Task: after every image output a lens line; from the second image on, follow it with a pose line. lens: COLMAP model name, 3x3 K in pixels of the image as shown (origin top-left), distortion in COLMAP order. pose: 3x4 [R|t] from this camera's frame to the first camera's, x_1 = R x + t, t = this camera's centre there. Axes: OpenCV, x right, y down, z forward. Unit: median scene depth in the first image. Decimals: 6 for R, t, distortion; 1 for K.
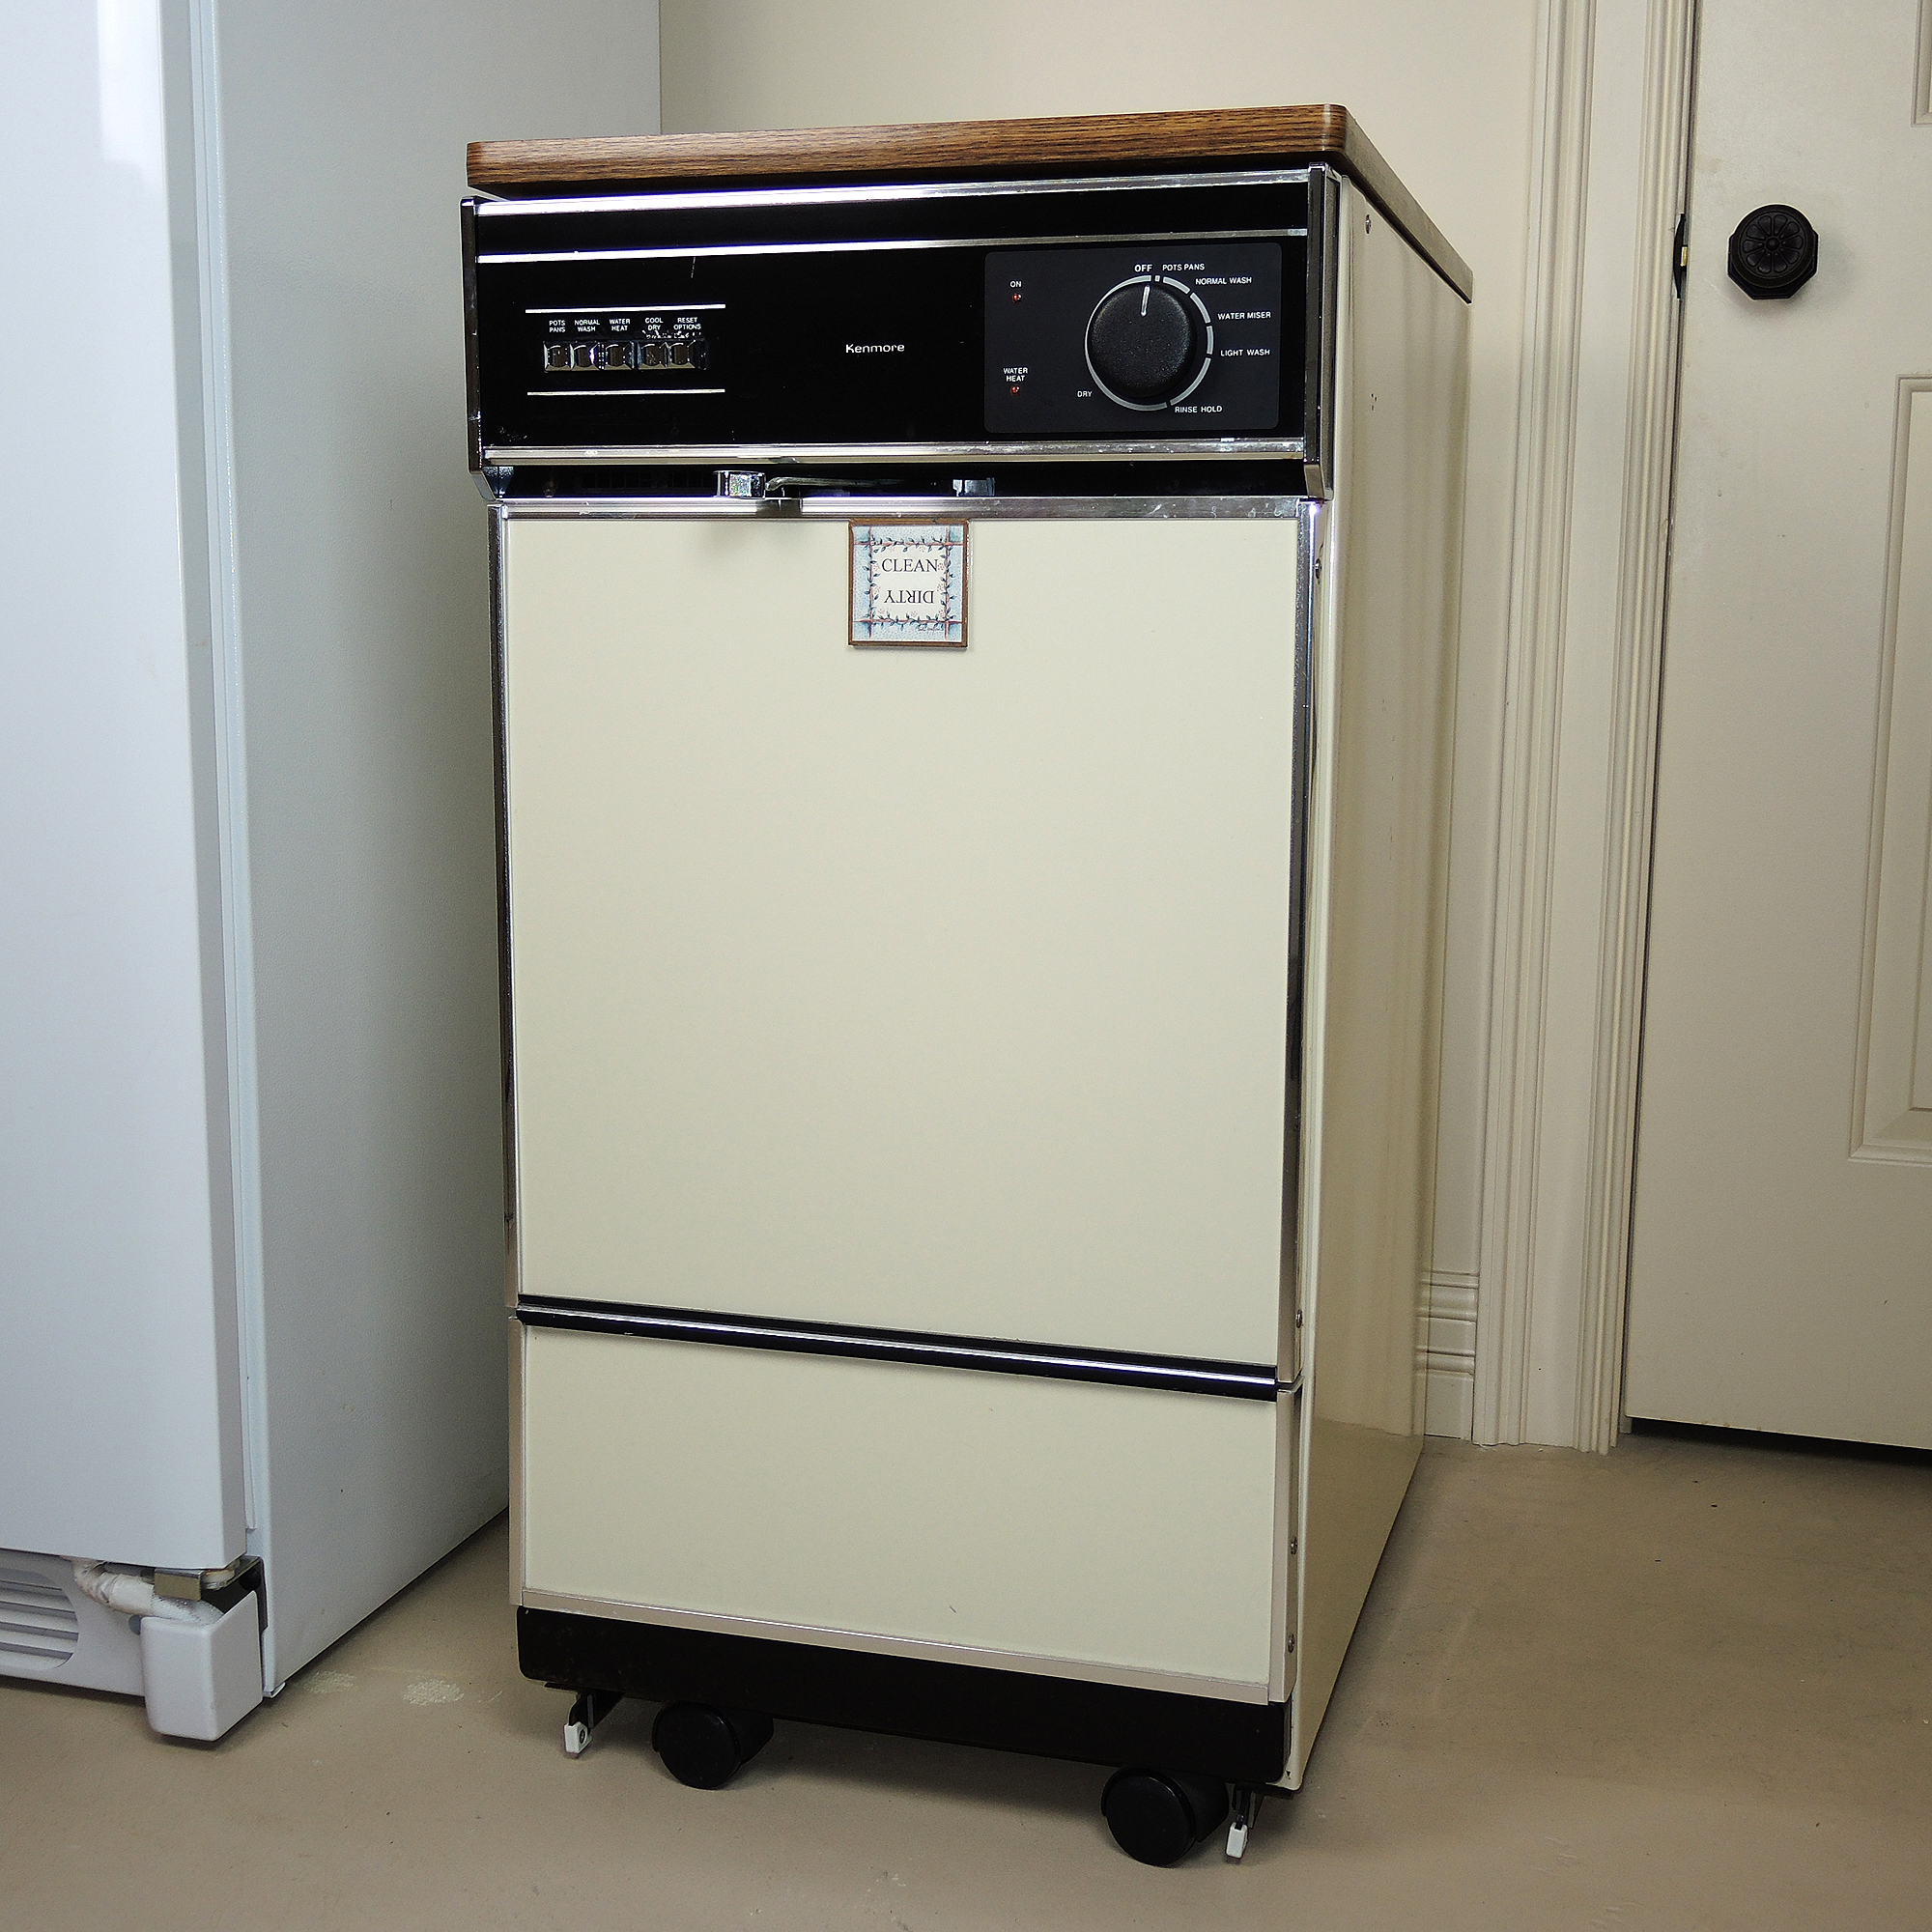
lens RADIAL K [[2557.7, 0, 966.0], [0, 2557.7, 966.0], [0, 0, 1]] dist [0.012037, -0.008022]
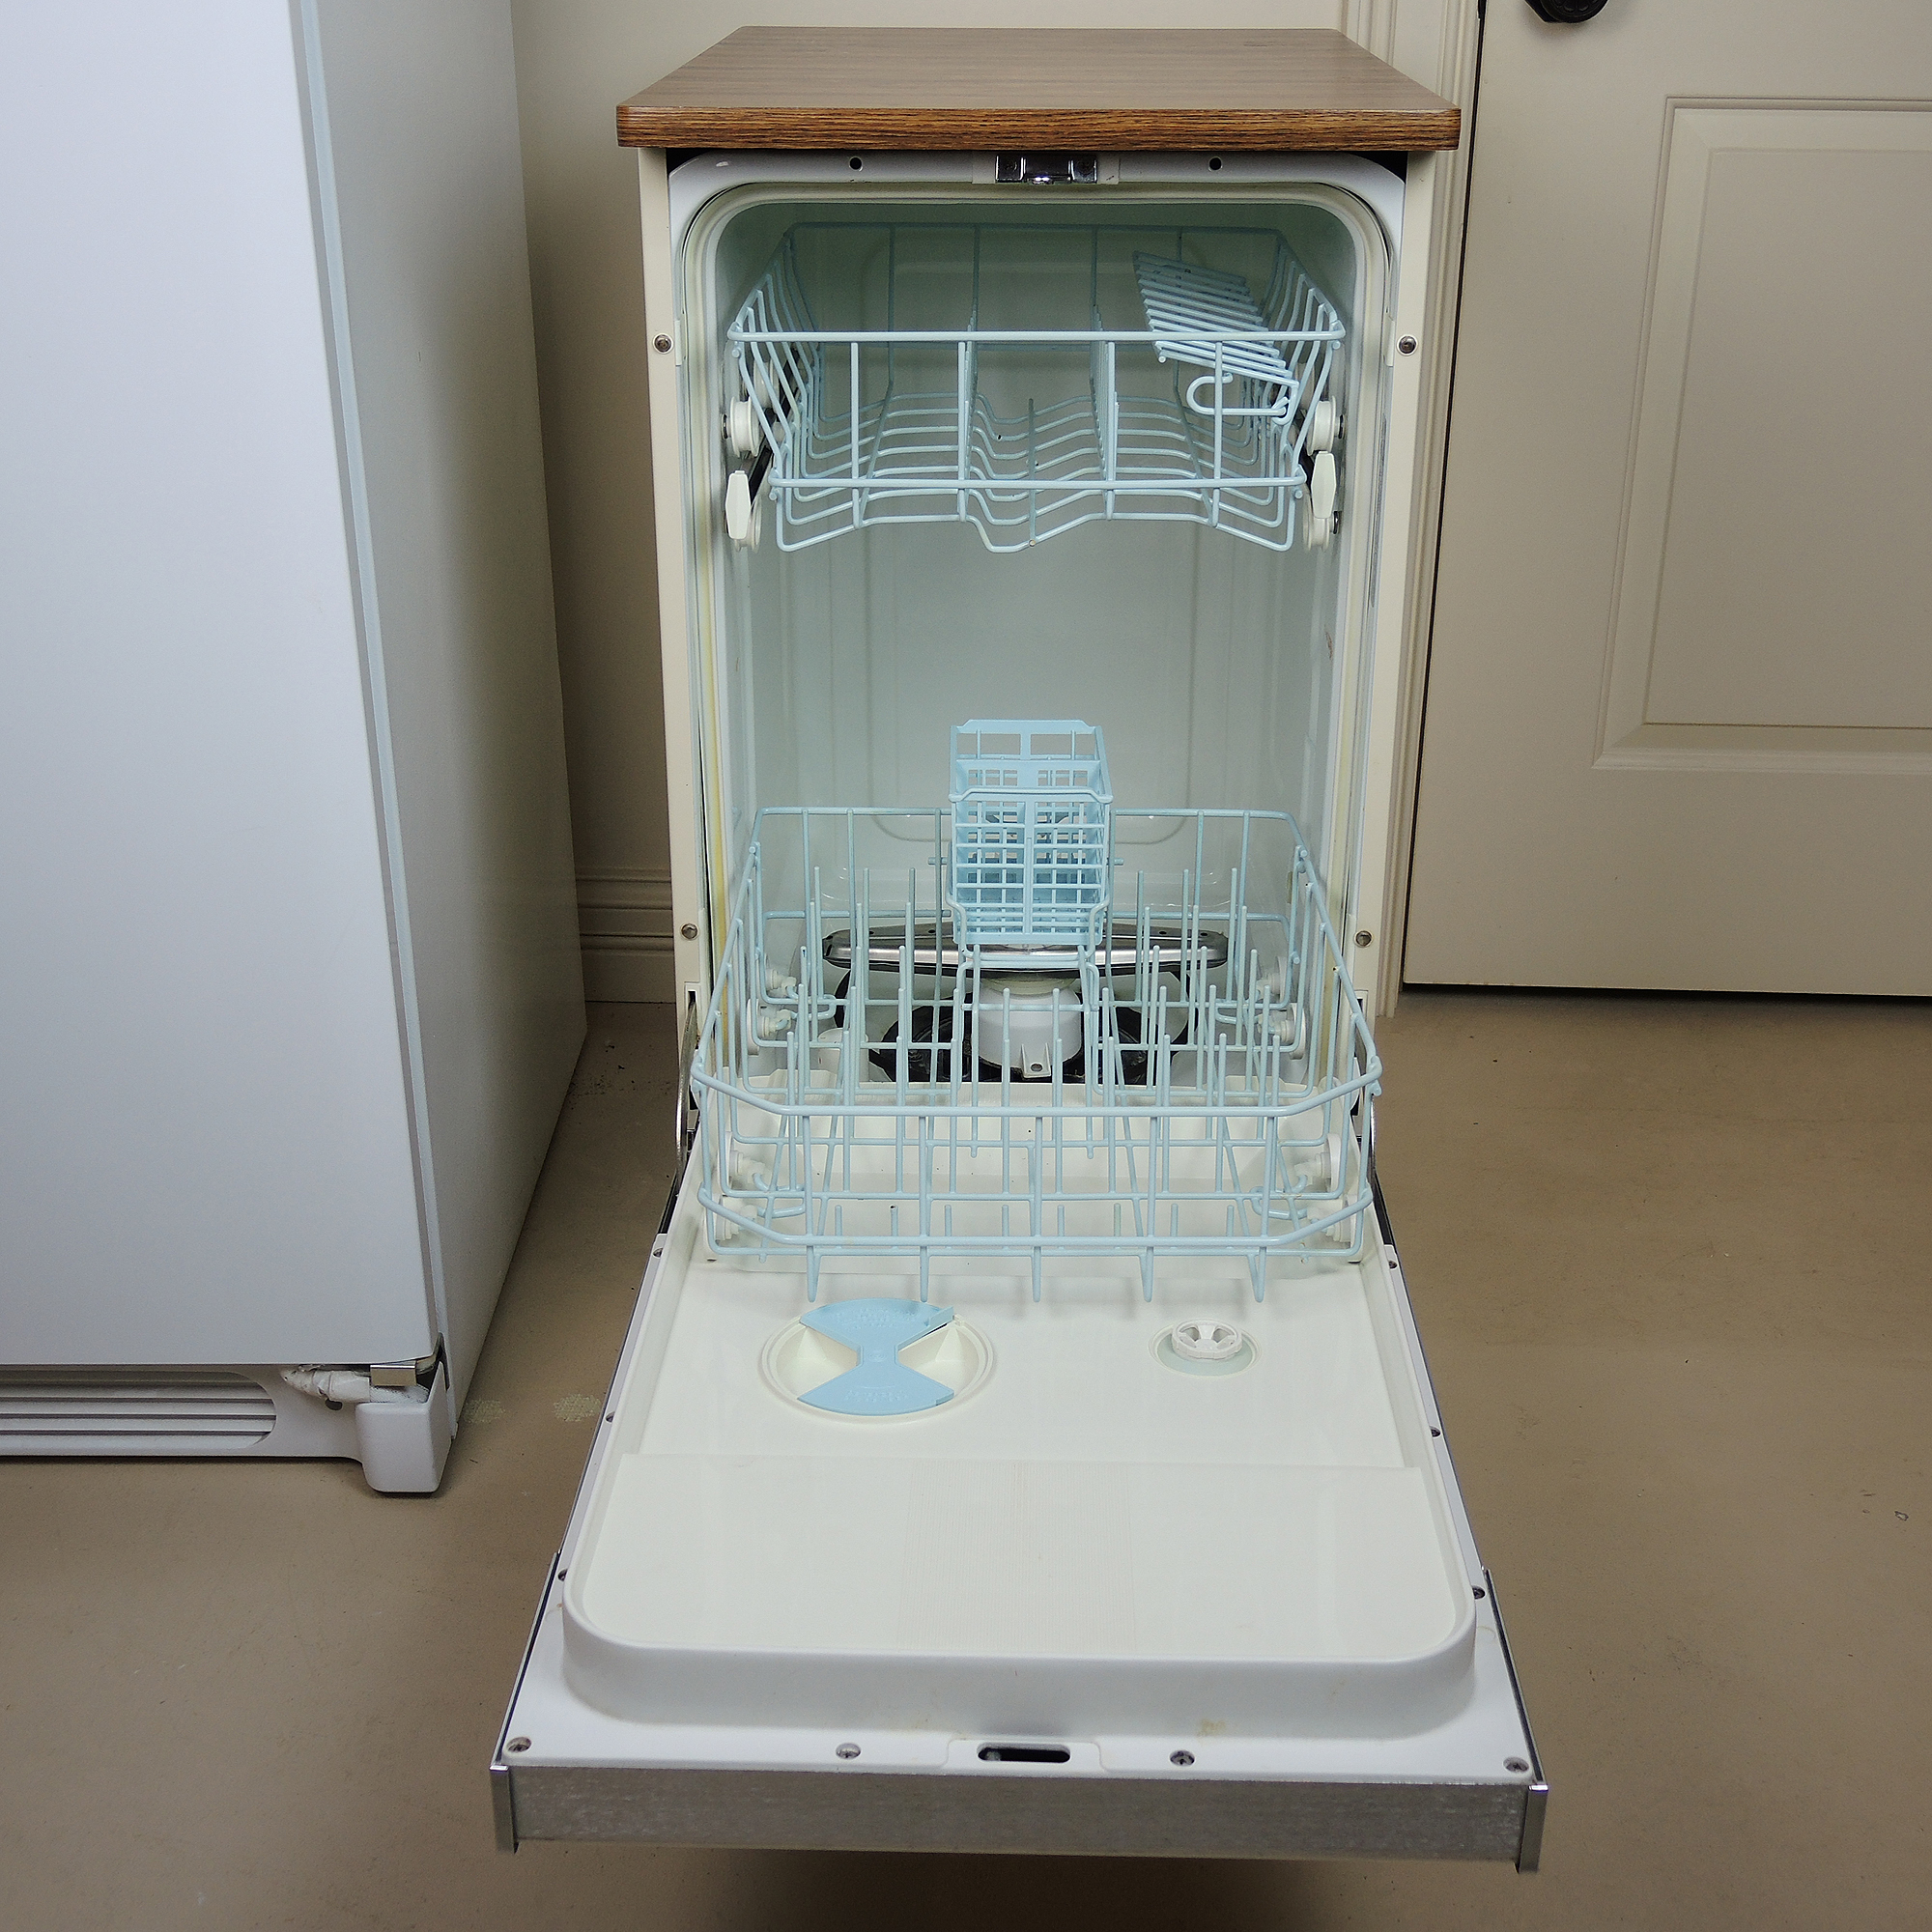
lens RADIAL K [[2547.1, 0, 966.0], [0, 2547.1, 966.0], [0, 0, 1]] dist [0.006578, 0.002196]
pose [[0.965338, -0.113510, 0.235027, -0.346821], [0.045229, 0.959606, 0.277687, -0.271071], [-0.257054, -0.257432, 0.931478, -0.093283]]
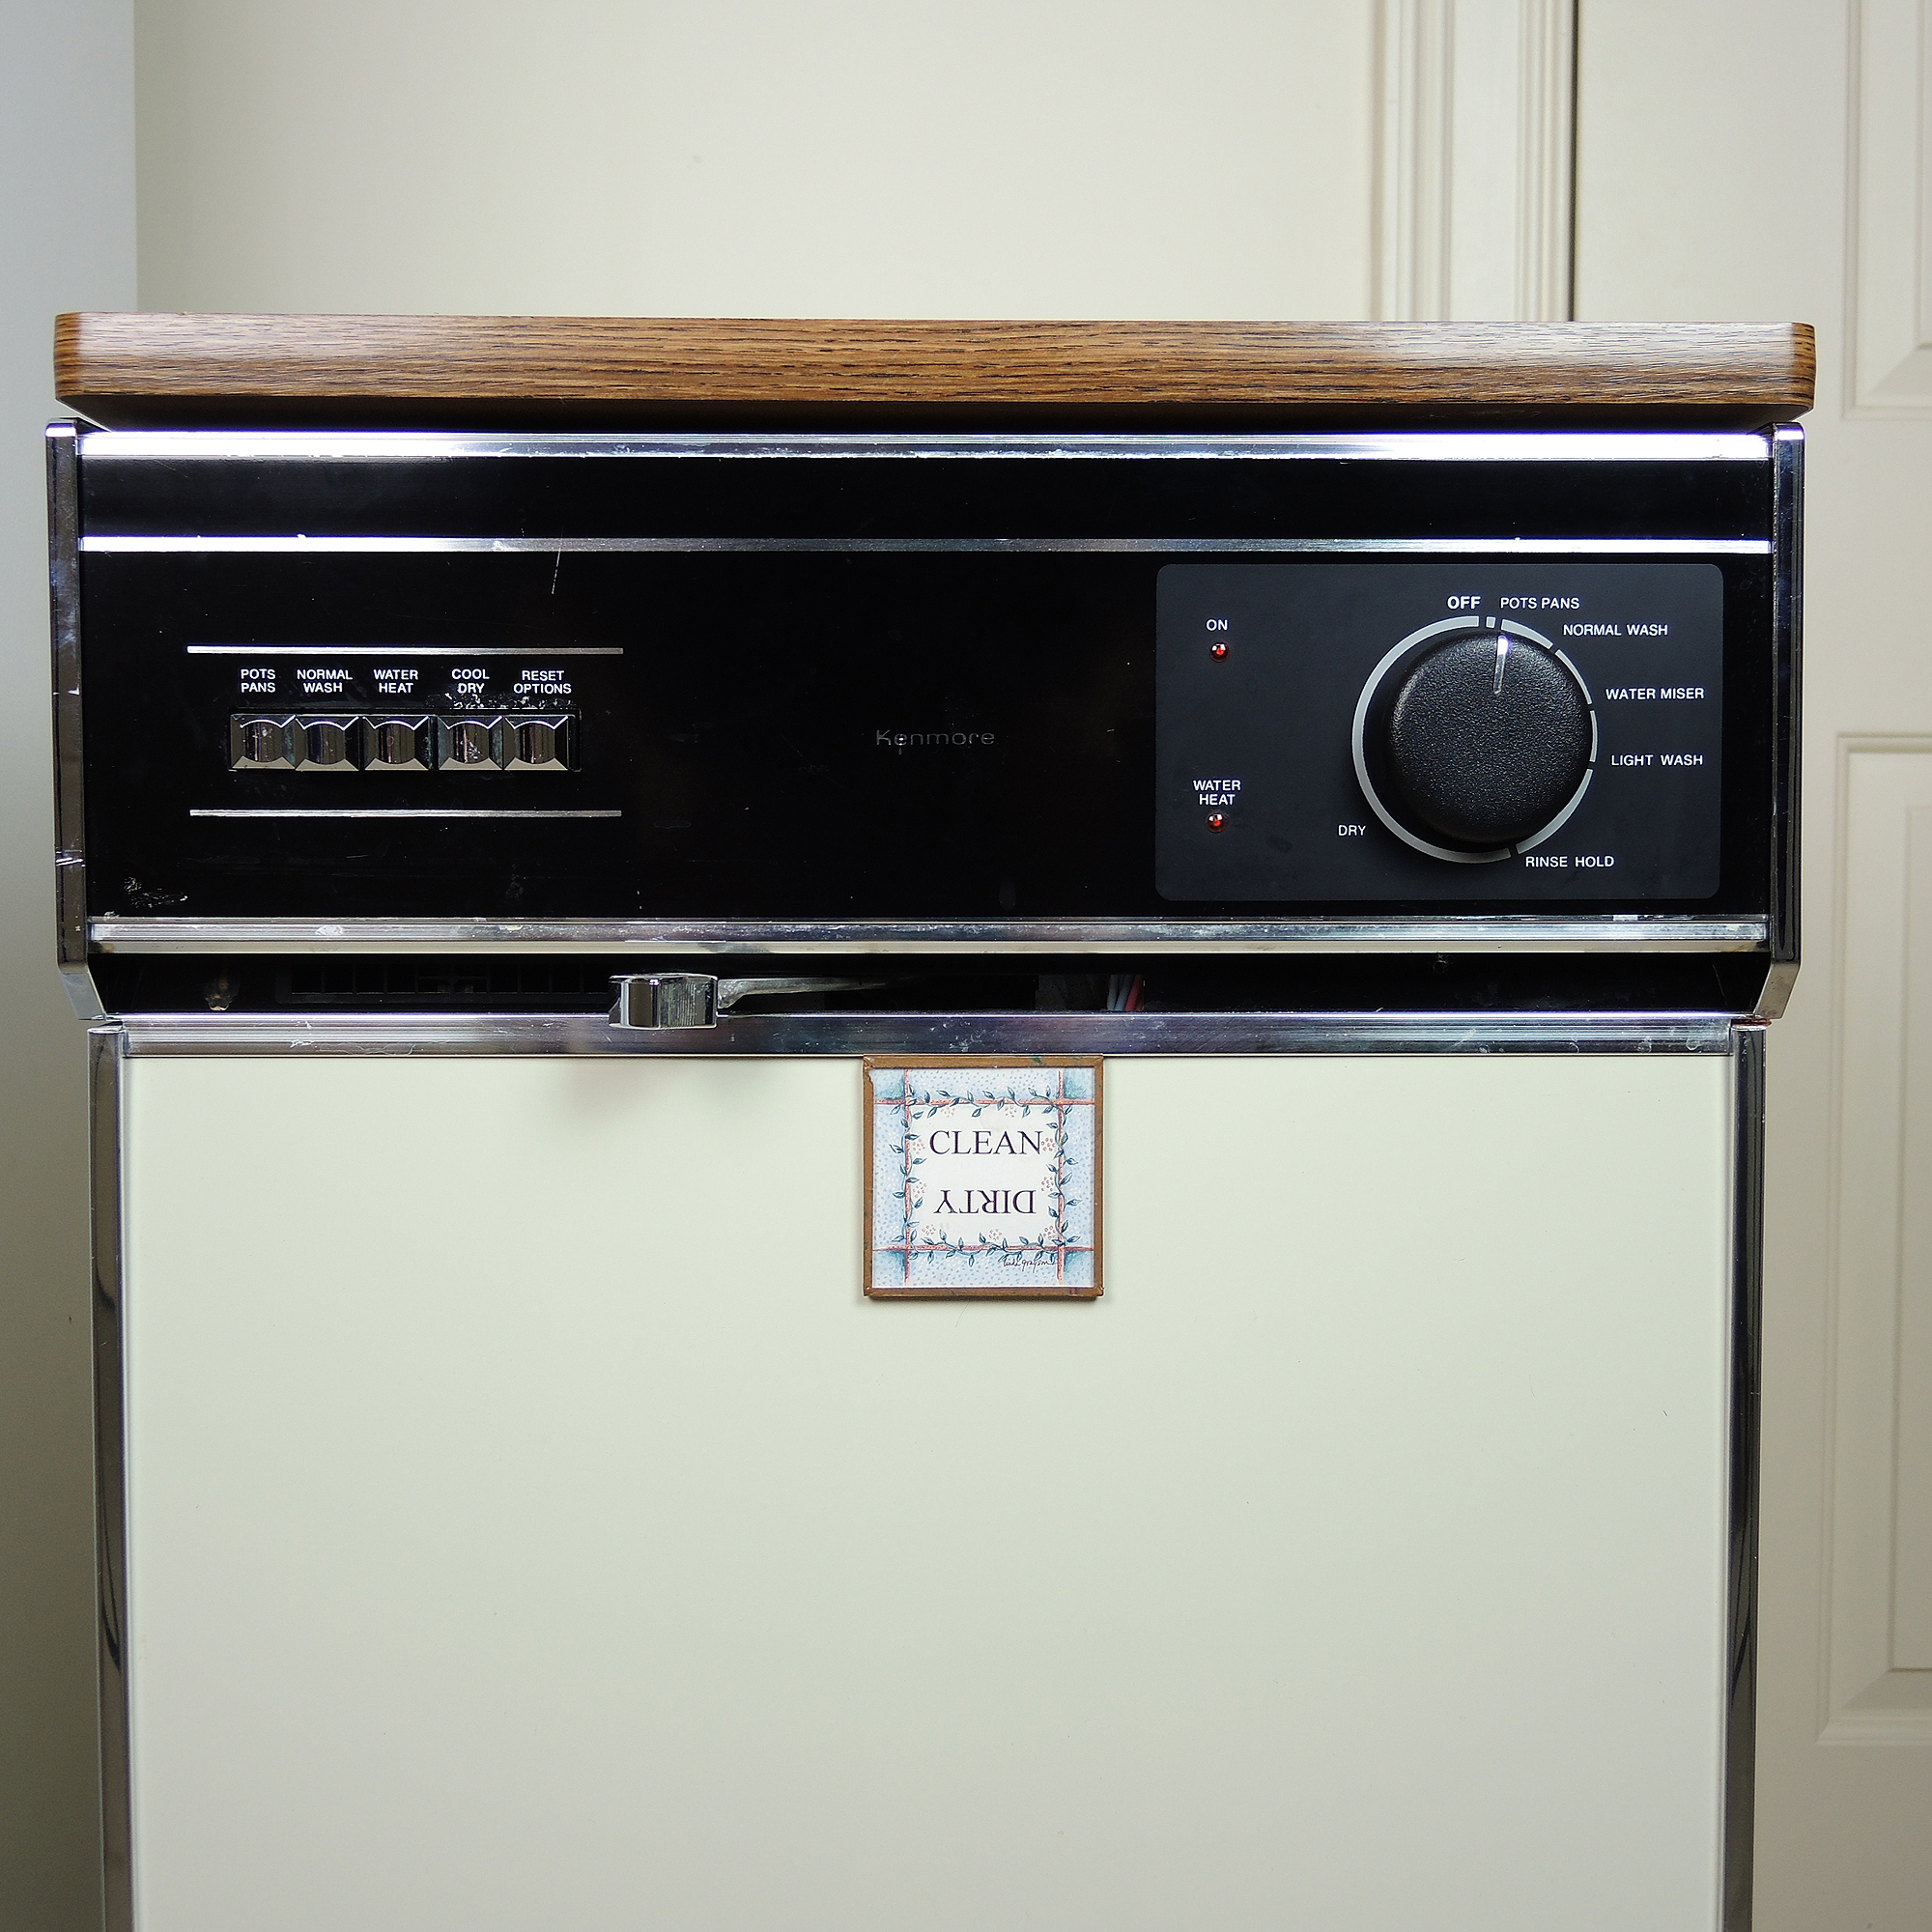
lens RADIAL K [[2557.7, 0, 966.0], [0, 2557.7, 966.0], [0, 0, 1]] dist [0.012037, -0.008022]
pose [[0.952170, -0.020517, 0.304879, -0.183601], [0.051274, 0.994324, -0.093220, -0.143390], [-0.301236, 0.104393, 0.947818, 0.500242]]
